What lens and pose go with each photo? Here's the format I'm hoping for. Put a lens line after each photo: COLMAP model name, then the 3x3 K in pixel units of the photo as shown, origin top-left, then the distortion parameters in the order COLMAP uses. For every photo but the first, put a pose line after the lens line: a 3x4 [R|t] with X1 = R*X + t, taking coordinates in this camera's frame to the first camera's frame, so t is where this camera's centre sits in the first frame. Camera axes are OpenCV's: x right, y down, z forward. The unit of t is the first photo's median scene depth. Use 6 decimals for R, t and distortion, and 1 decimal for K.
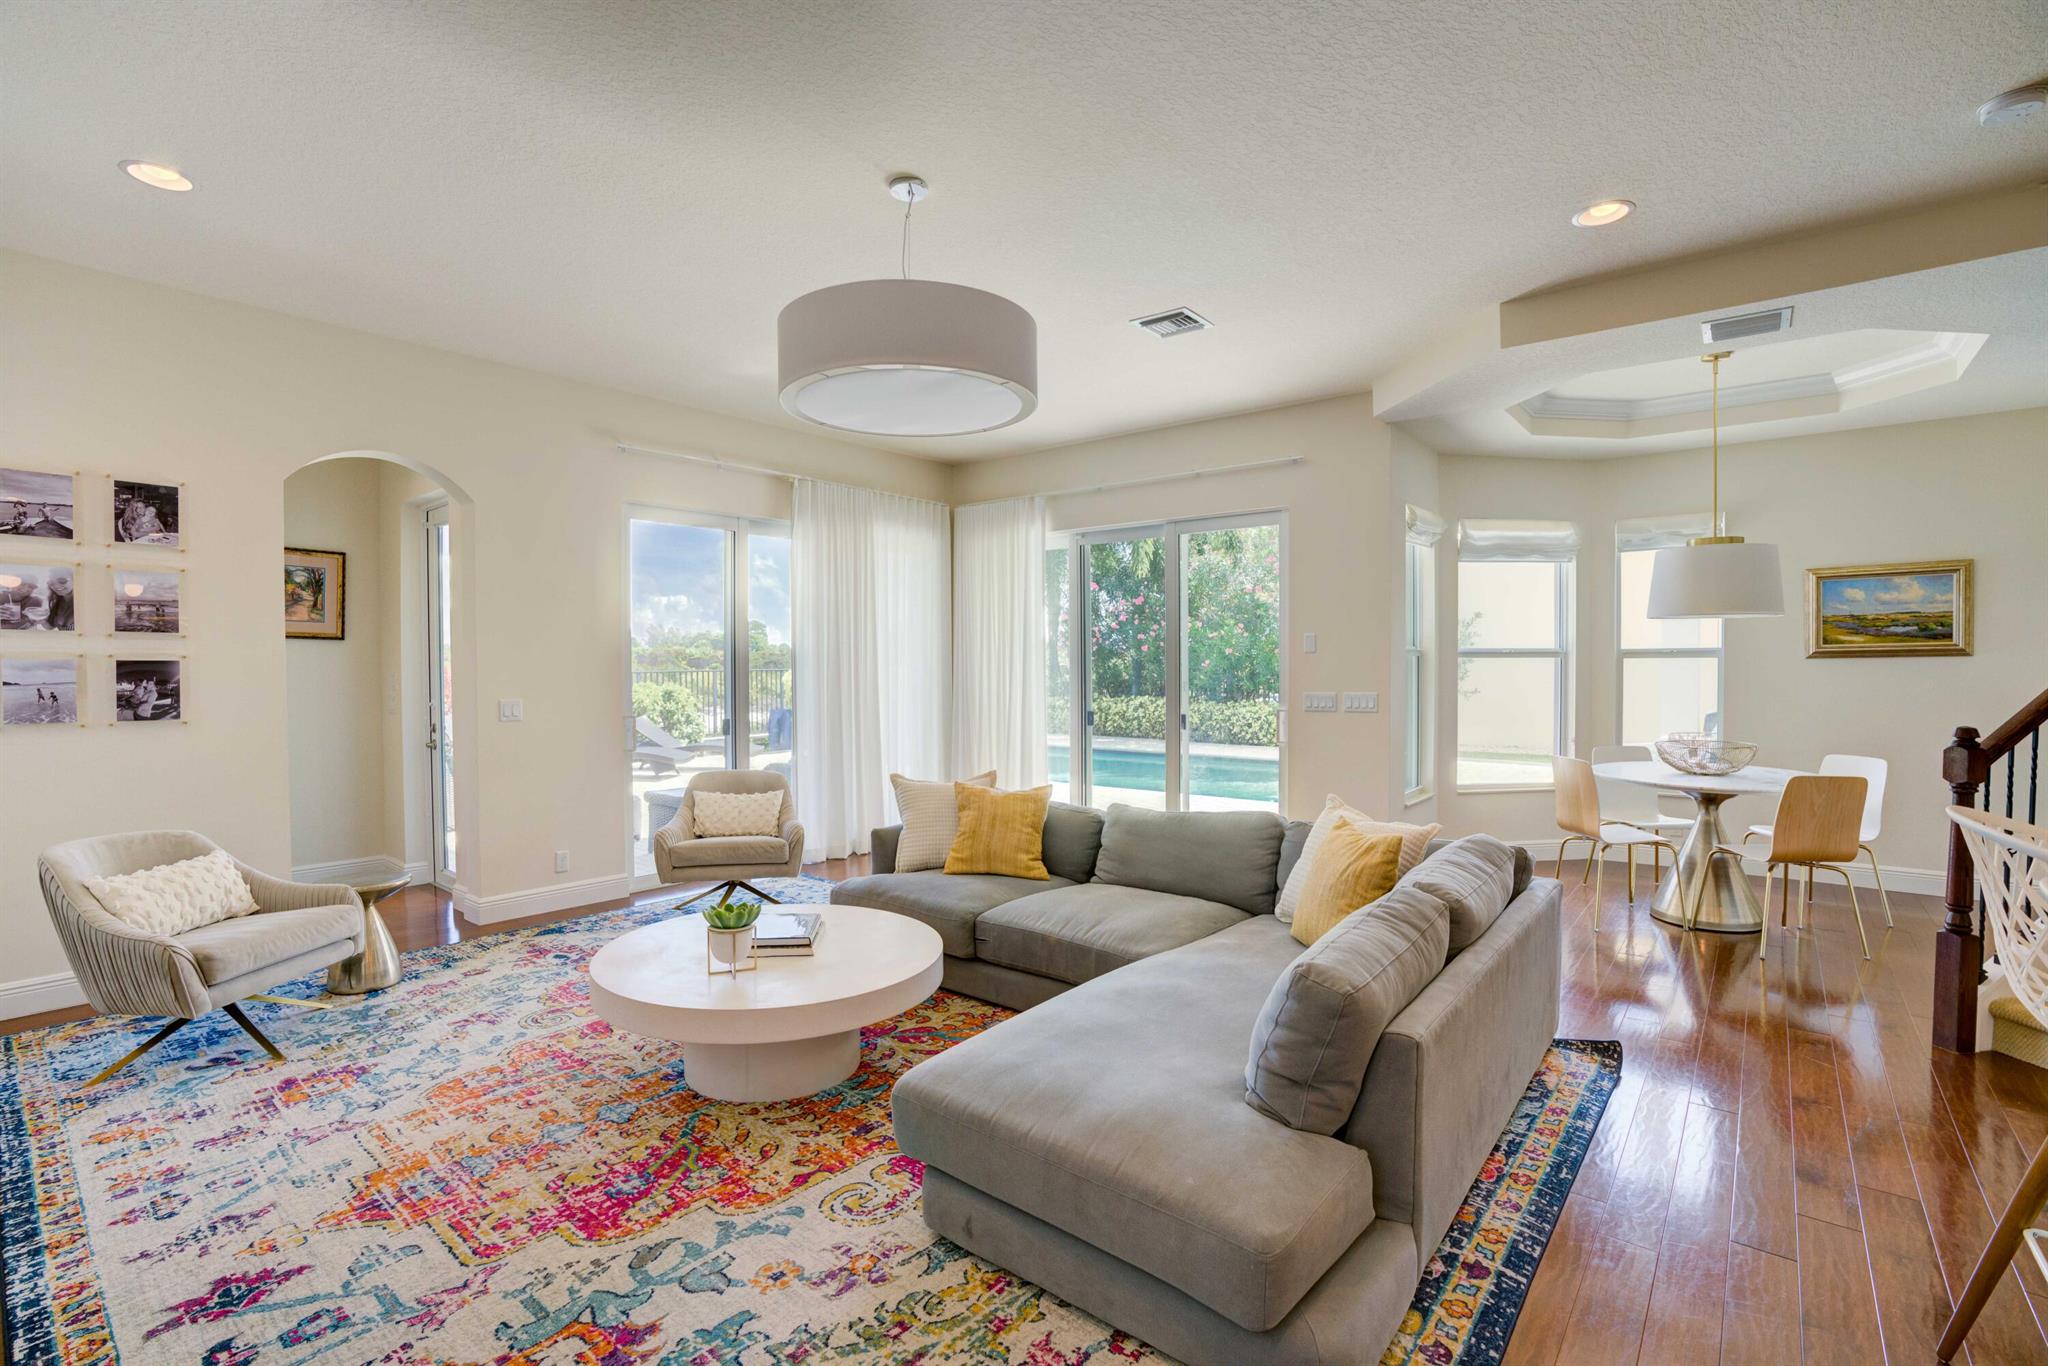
lens RADIAL K [[932.8, 0, 1002.4], [0, 932.8, 685.8], [0, 0, 1]] dist [-0.065083, 0.024446]
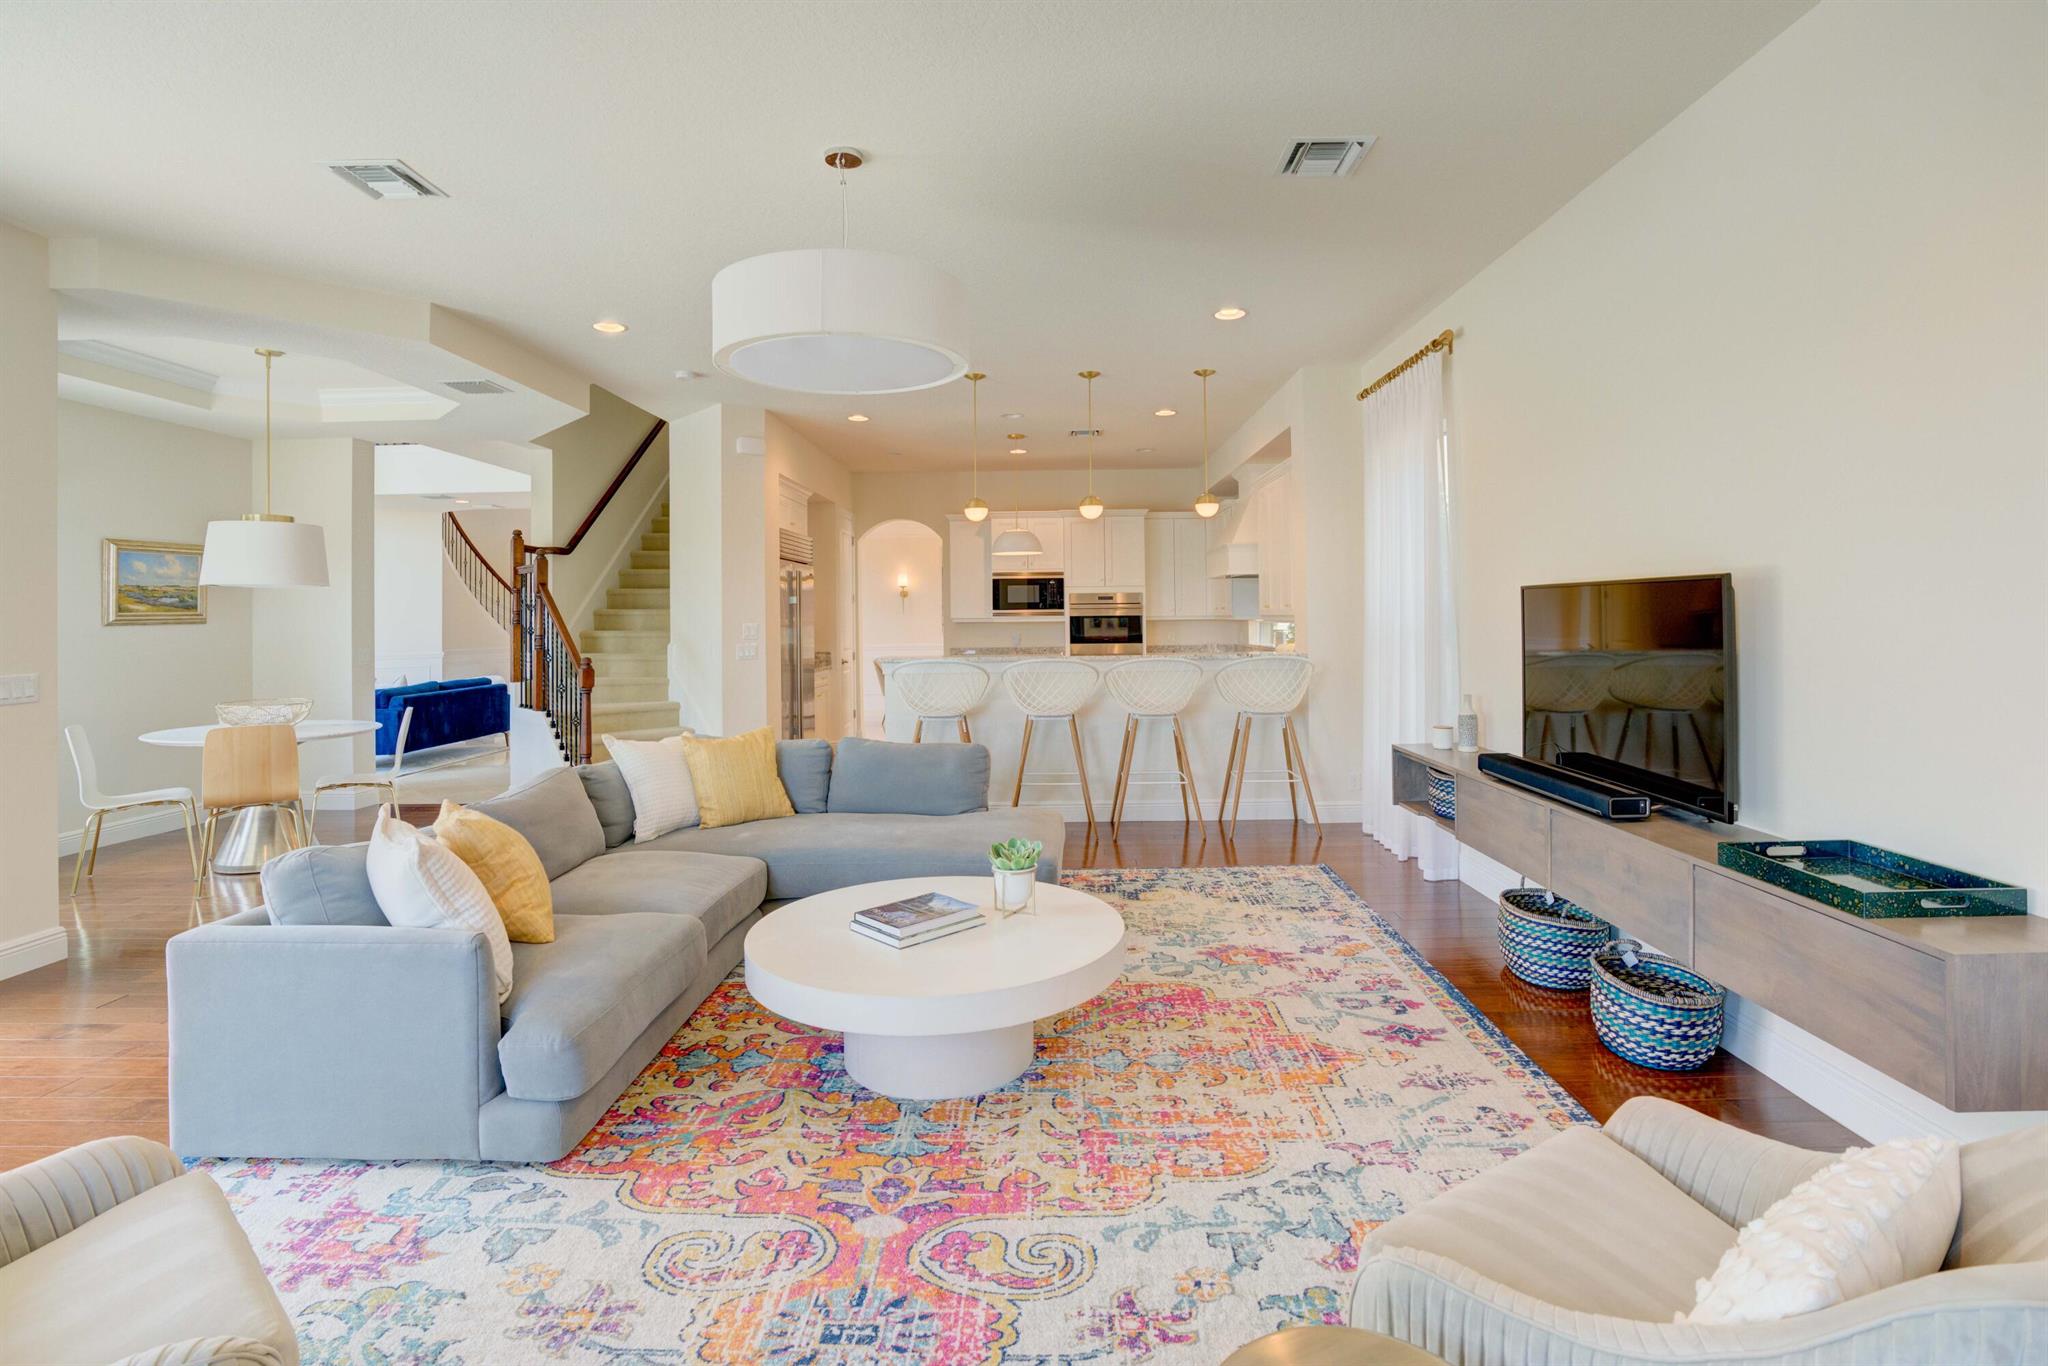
lens RADIAL K [[972.8, 0, 1054.9], [0, 972.8, 599.6], [0, 0, 1]] dist [-0.067209, 0.025171]
pose [[-0.649876, 0.026394, 0.759582, -1.236098], [0.033199, 0.999429, -0.006323, -0.036149], [-0.759315, 0.021108, -0.650381, 1.781624]]
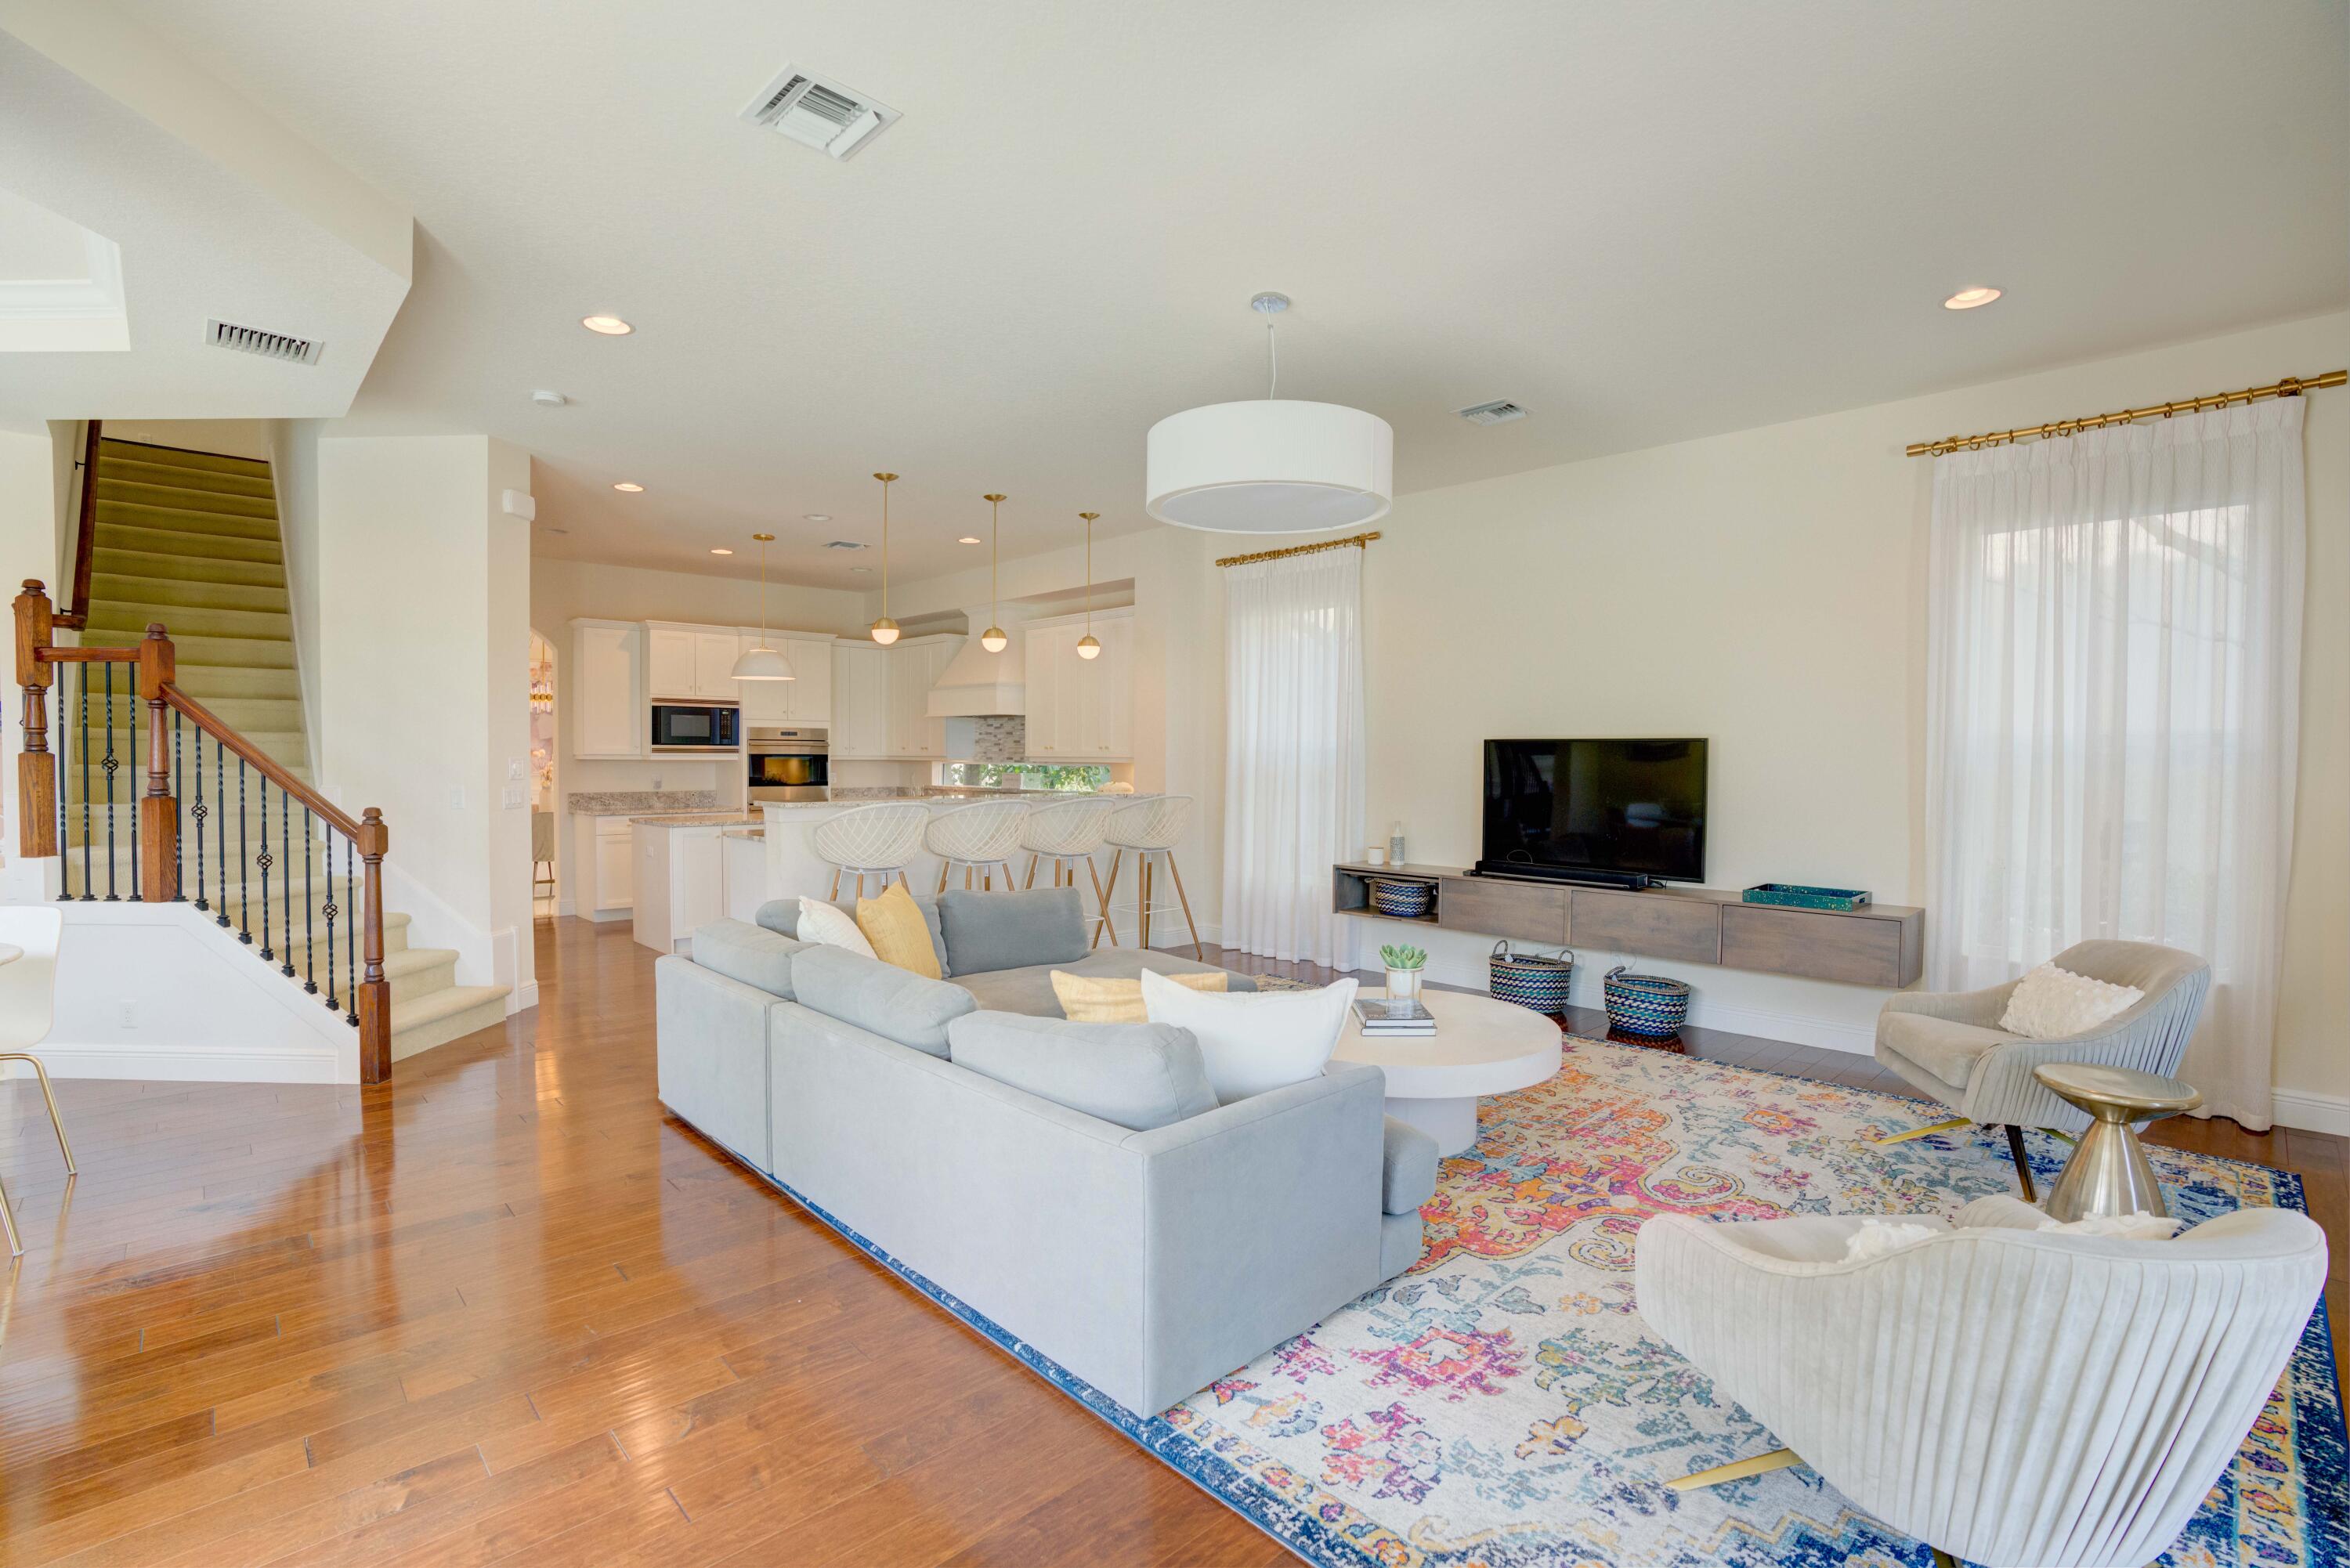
lens RADIAL K [[1069.9, 0, 1181.5], [0, 1069.9, 792.2], [0, 0, 1]] dist [-0.108103, 0.075699]
pose [[-0.996267, -0.004577, 0.086209, -0.123226], [0.000231, 0.998449, 0.055681, -0.059126], [-0.086330, 0.055493, -0.994720, 2.594357]]
